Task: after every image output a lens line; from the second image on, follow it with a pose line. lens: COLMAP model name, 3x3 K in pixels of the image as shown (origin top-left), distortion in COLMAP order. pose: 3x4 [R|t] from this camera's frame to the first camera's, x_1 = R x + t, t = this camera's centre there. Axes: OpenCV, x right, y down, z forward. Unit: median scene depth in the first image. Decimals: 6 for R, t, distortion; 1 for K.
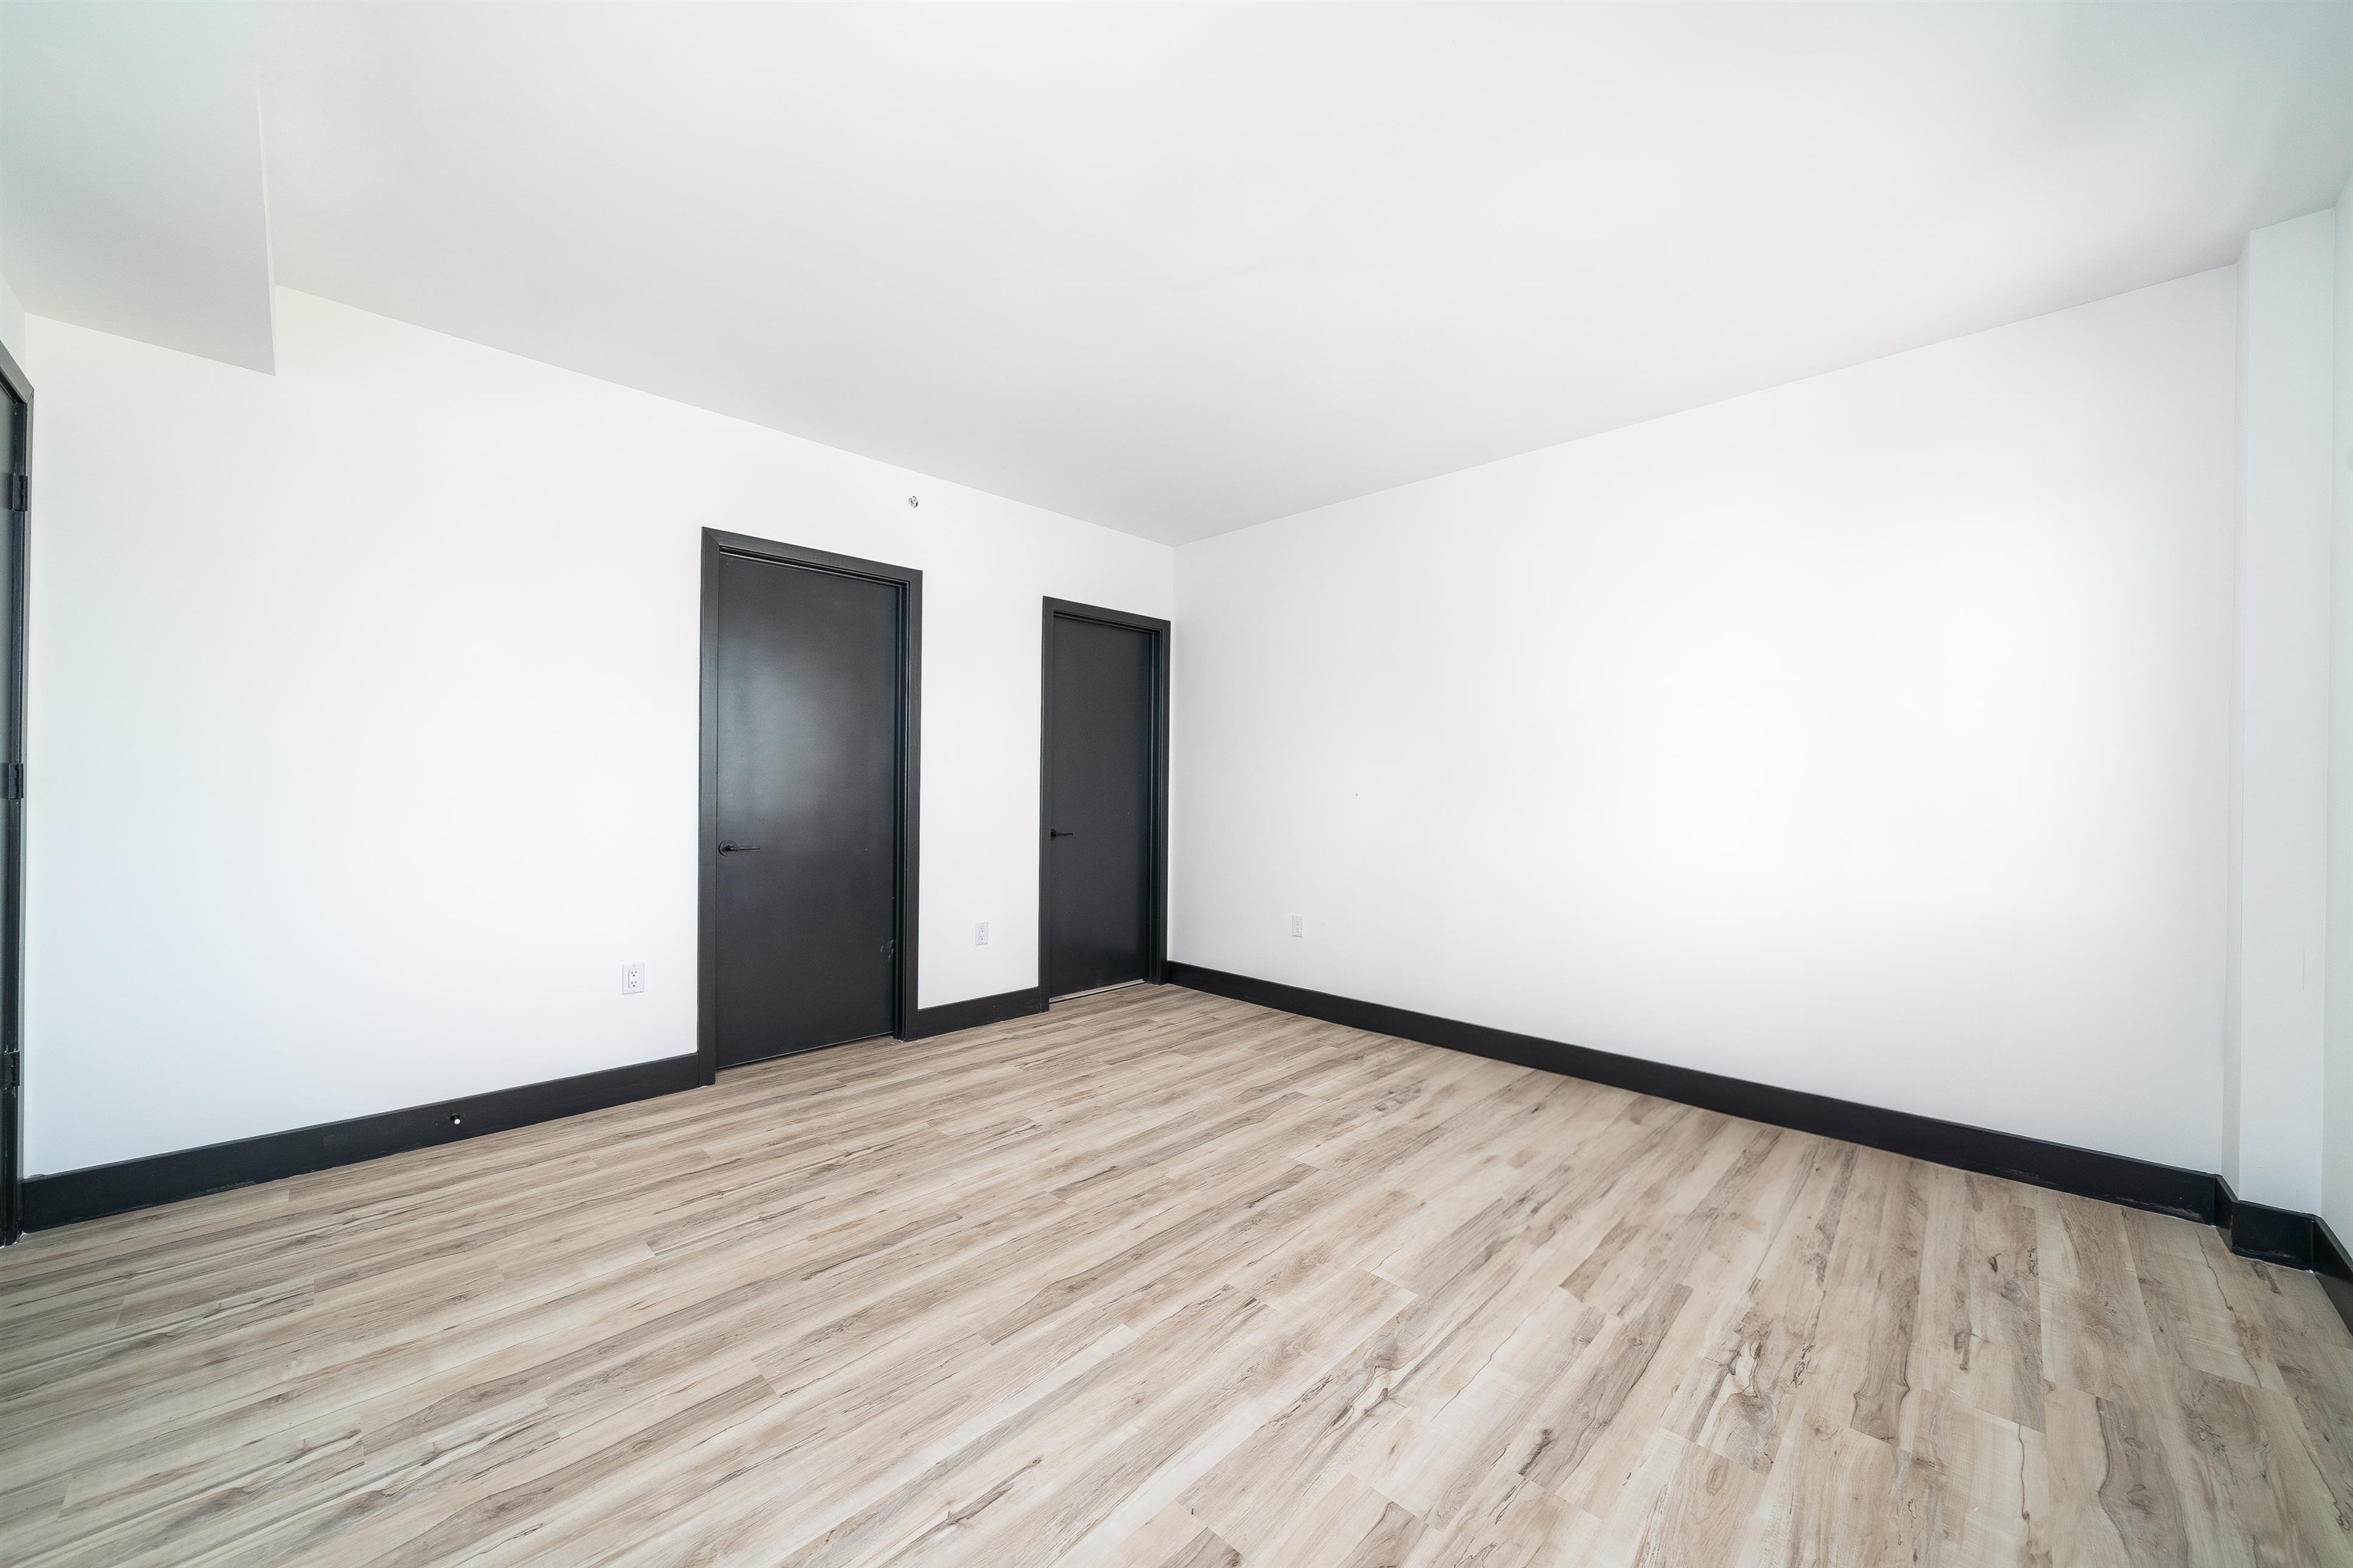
lens RADIAL K [[881.4, 0, 1192.5], [0, 881.4, 786.2], [0, 0, 1]] dist [-0.001670, -0.000318]
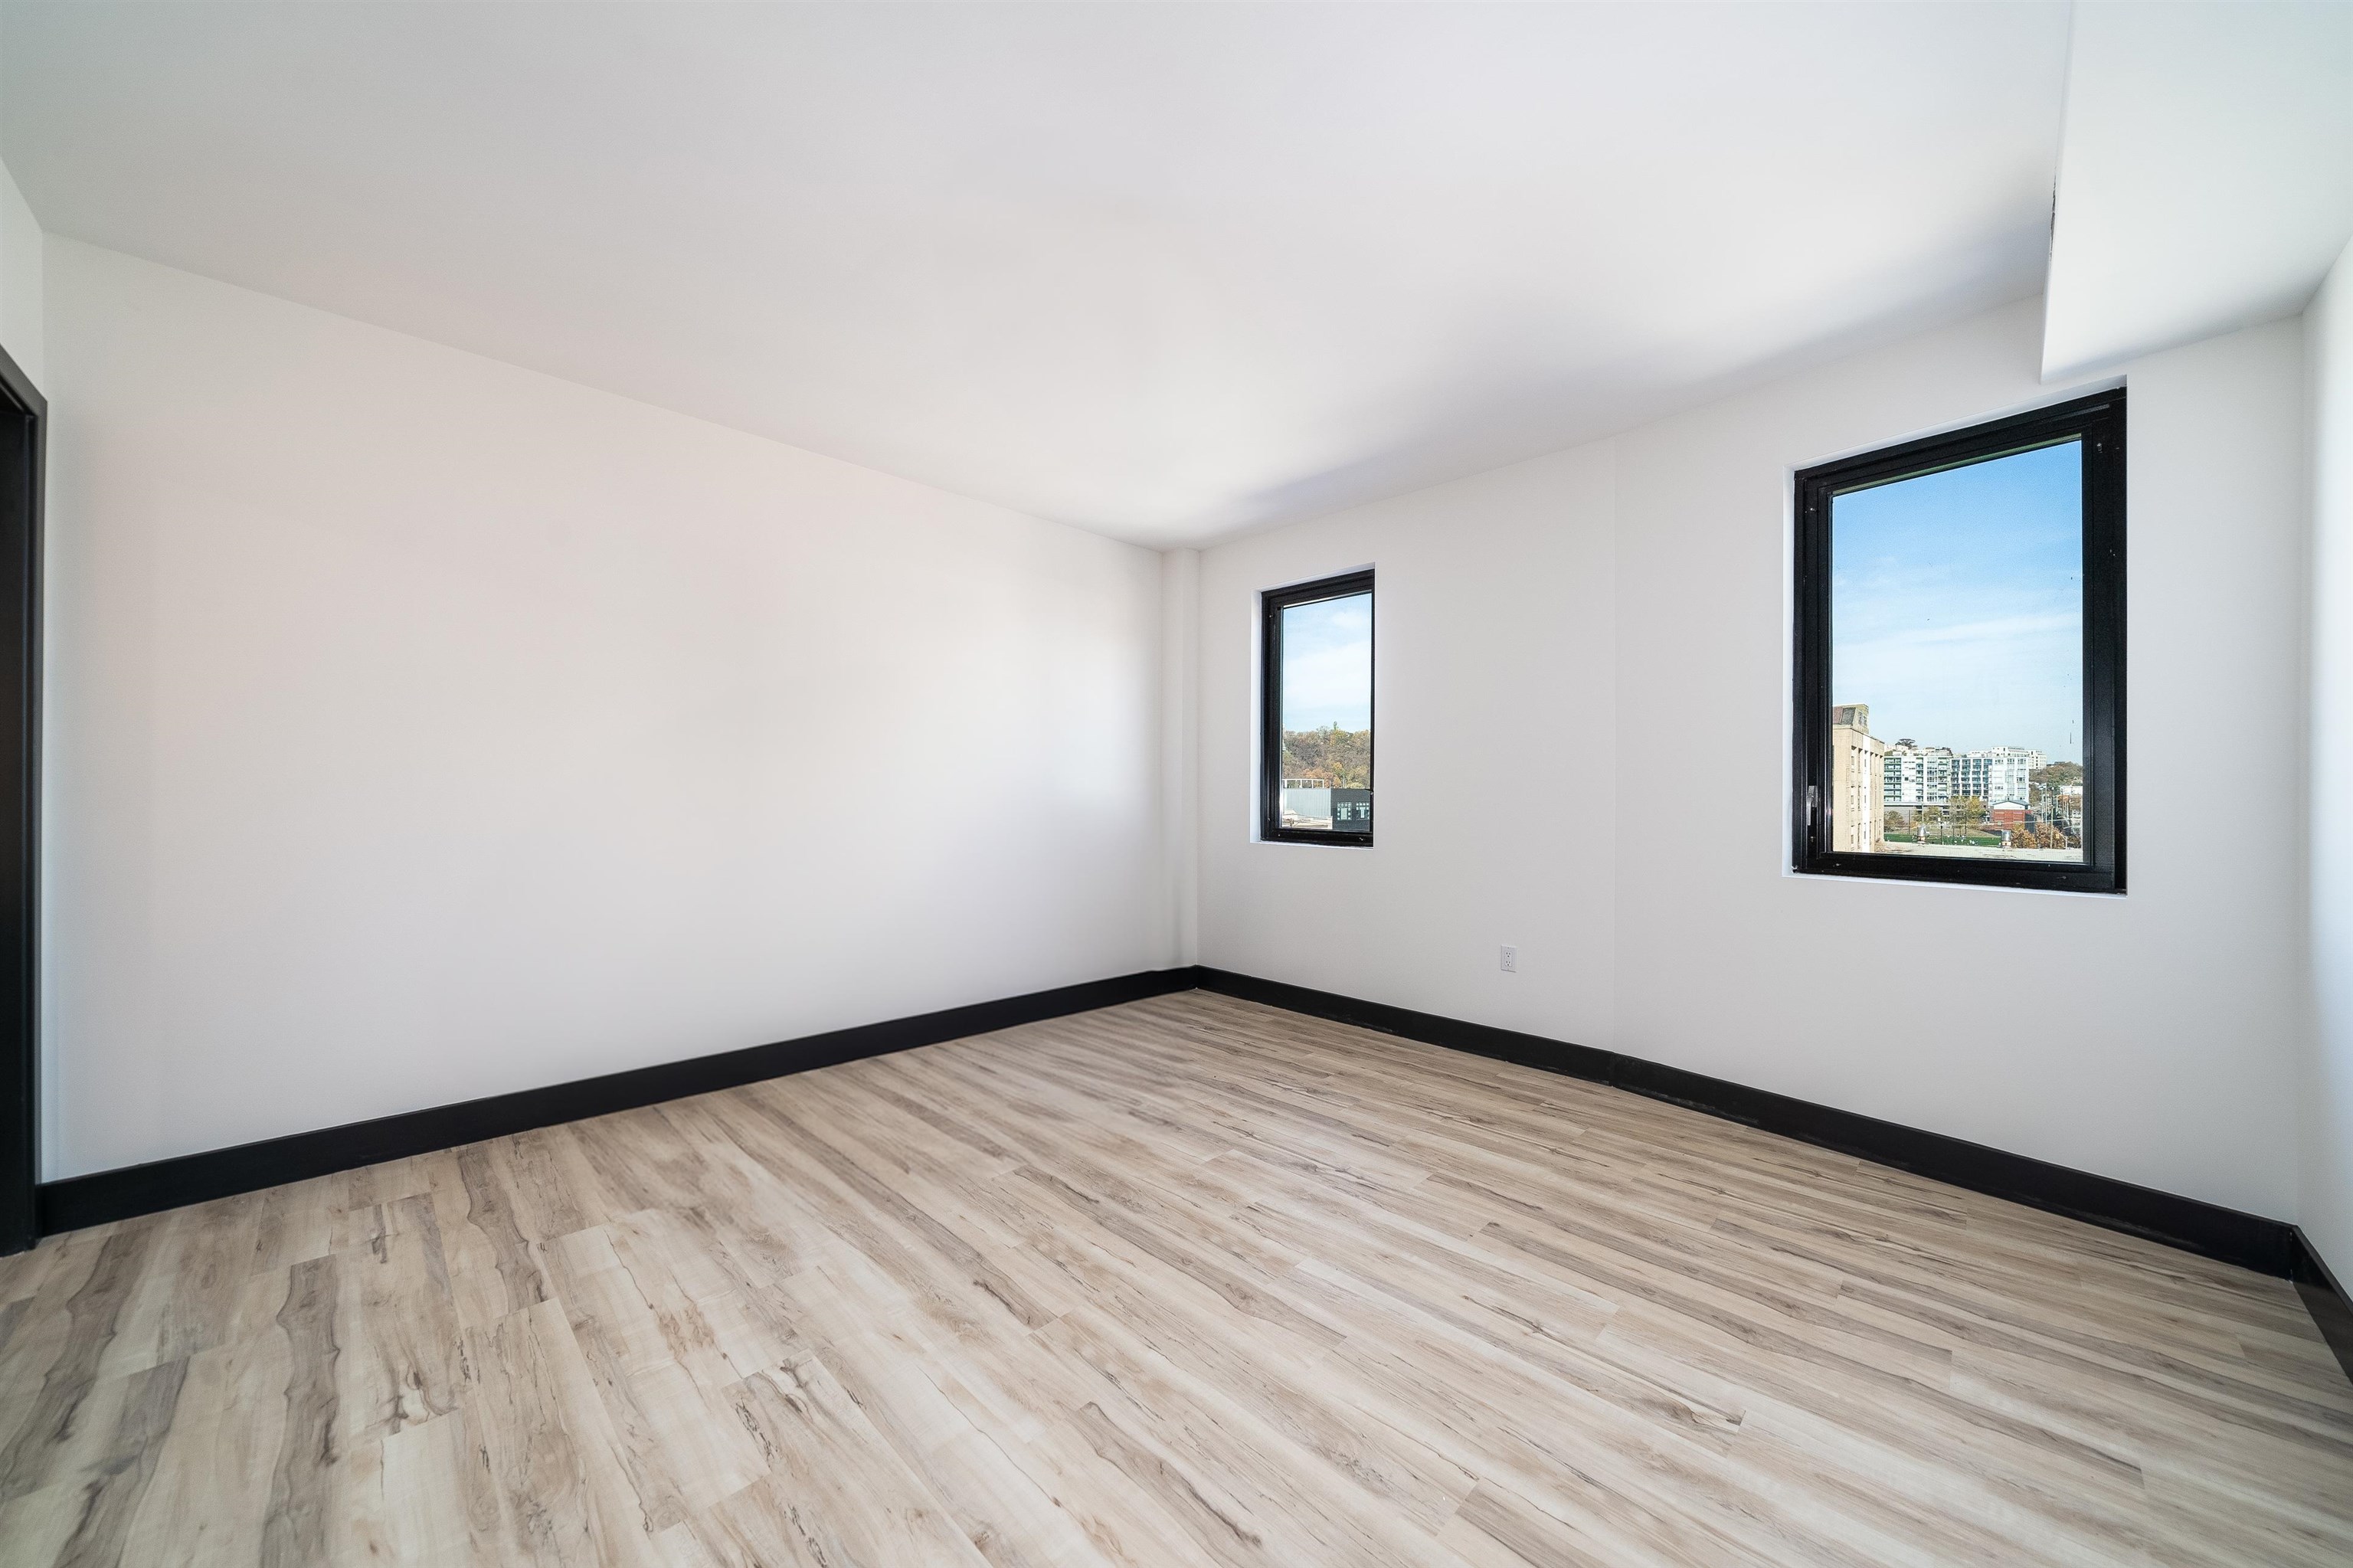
lens RADIAL K [[822.0, 0, 1182.7], [0, 822.0, 776.5], [0, 0, 1]] dist [-0.001737, 0.000149]
pose [[0.000447, 0.011926, 0.999929, -1.012694], [-0.010319, 0.999876, -0.011921, -0.016080], [-0.999947, -0.010313, 0.000570, 1.002320]]
